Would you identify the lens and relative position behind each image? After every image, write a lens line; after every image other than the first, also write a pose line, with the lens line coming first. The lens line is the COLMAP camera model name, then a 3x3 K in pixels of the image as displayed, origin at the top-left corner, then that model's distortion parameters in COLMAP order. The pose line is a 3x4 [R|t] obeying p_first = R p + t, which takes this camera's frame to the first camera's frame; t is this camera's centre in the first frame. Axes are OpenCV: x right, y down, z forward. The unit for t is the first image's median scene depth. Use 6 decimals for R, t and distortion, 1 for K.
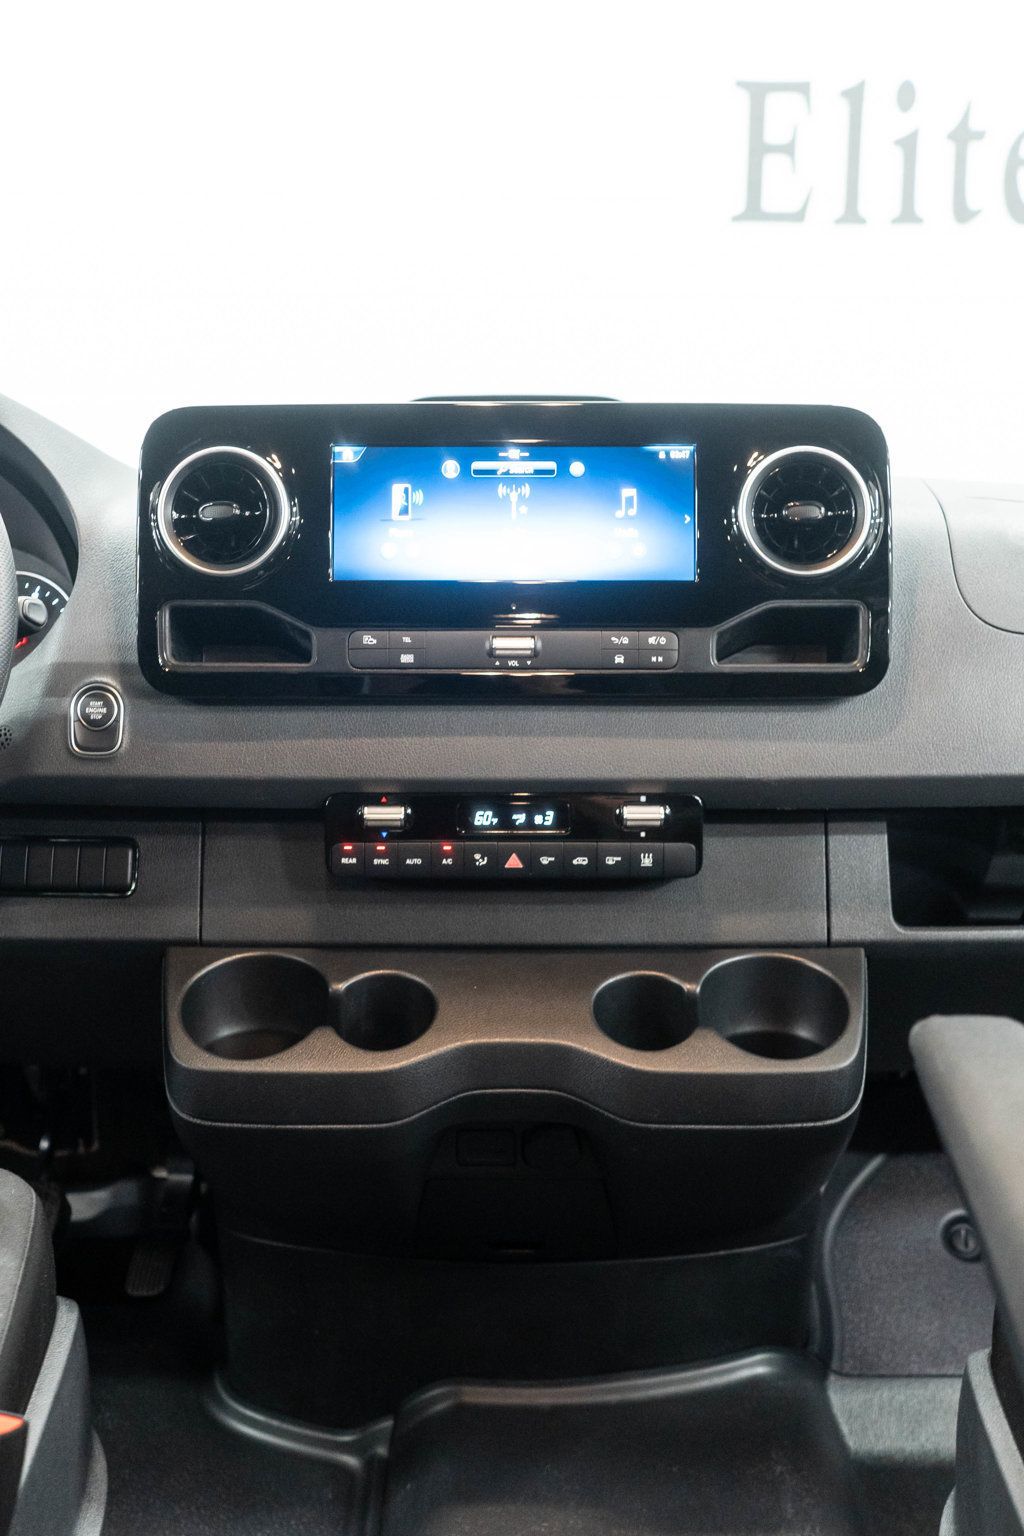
lens RADIAL K [[1863.8, 0, 515.2], [0, 1863.8, 768.0], [0, 0, 1]] dist [-0.006177, 0.000000]
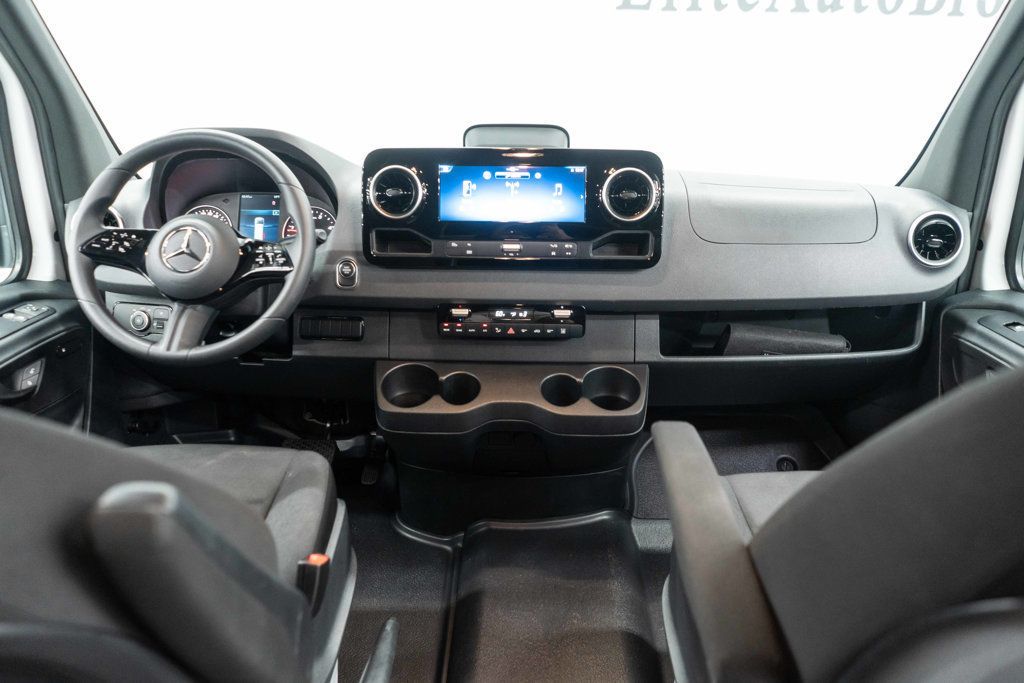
lens RADIAL K [[803.4, 0, 509.0], [0, 803.4, 341.5], [0, 0, 1]] dist [0.008904, 0.007746]
pose [[0.999814, 0.012035, -0.015100, 0.013295], [-0.009705, 0.989256, 0.145873, -0.095720], [0.016694, -0.145699, 0.989188, -0.090298]]
